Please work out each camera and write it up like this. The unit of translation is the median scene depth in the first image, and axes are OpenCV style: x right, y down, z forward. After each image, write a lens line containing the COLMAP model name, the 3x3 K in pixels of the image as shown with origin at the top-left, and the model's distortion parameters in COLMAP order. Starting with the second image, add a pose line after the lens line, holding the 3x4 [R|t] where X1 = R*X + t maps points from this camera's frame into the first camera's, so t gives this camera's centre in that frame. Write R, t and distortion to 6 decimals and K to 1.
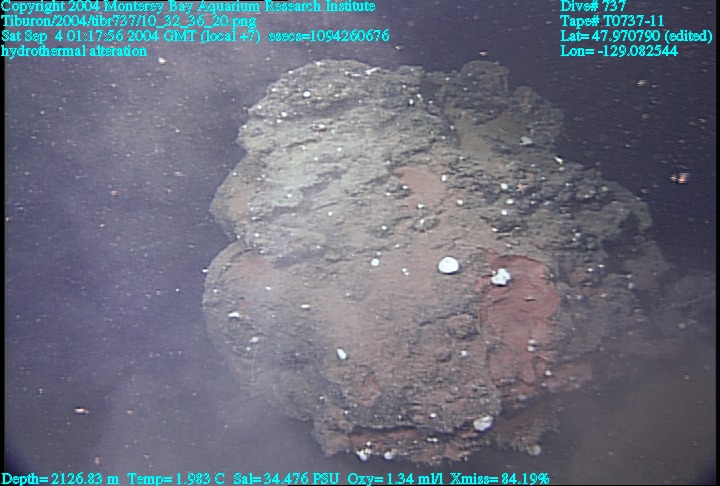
lens RADIAL K [[484.0, 0, 352.3], [0, 484.0, 258.3], [0, 0, 1]] dist [-0.103953, 0.108139]
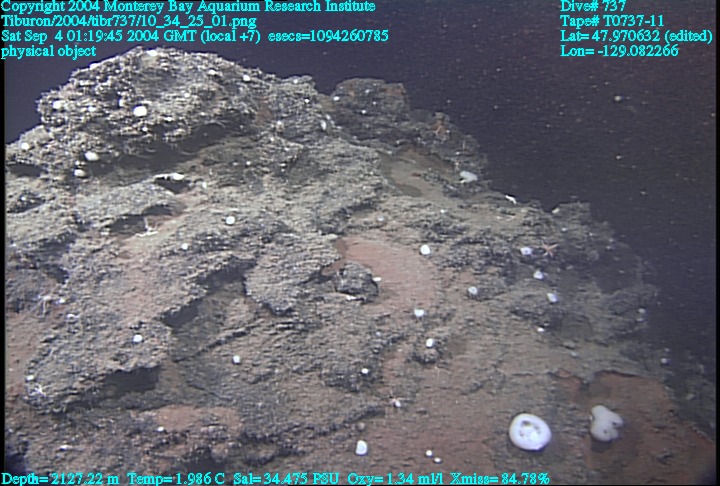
lens RADIAL K [[484.0, 0, 352.3], [0, 484.0, 258.3], [0, 0, 1]] dist [-0.103953, 0.108139]
pose [[0.903833, -0.136383, 0.405568, -0.119775], [0.176280, 0.982353, -0.062509, -0.140243], [-0.389886, 0.127991, 0.911925, 0.530503]]
